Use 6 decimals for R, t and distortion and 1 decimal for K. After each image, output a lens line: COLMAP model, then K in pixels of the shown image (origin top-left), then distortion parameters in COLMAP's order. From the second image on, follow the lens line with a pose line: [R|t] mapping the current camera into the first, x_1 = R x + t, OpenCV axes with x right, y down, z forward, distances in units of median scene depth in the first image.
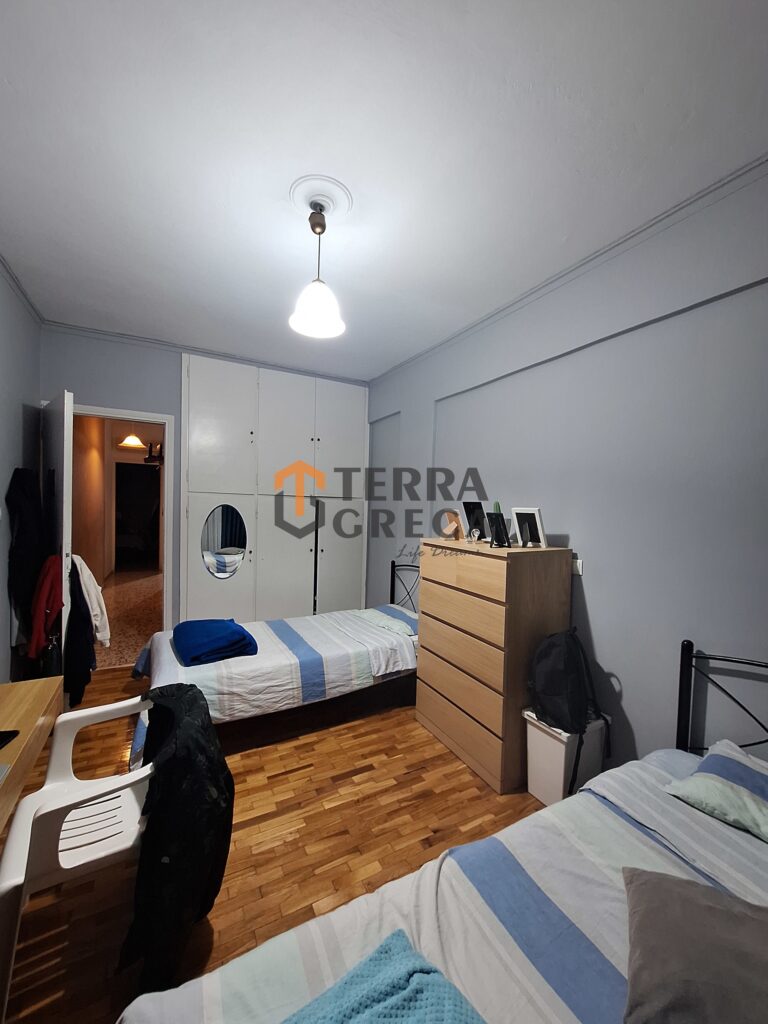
lens RADIAL K [[401.6, 0, 386.8], [0, 401.6, 514.6], [0, 0, 1]] dist [-0.006244, 0.001099]
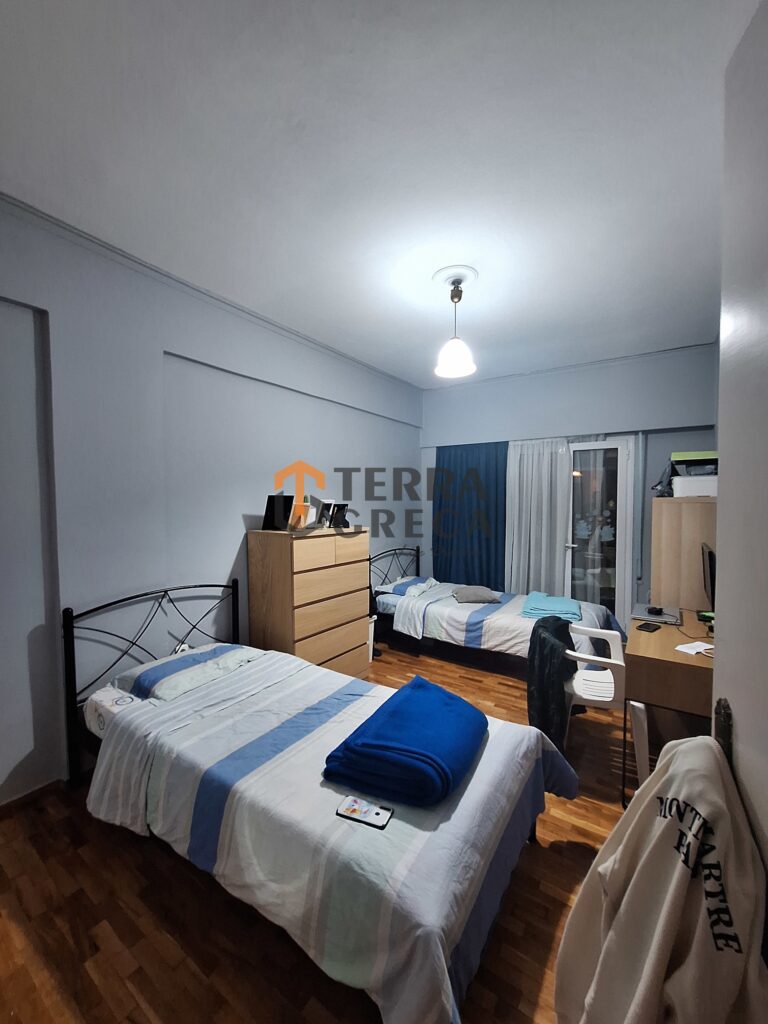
lens RADIAL K [[401.6, 0, 384.5], [0, 401.6, 516.0], [0, 0, 1]] dist [-0.006244, 0.001099]
pose [[-0.470401, -0.050056, 0.881032, -0.525855], [0.023970, 0.997297, 0.069459, -0.025529], [-0.882127, 0.053792, -0.467930, 0.754237]]
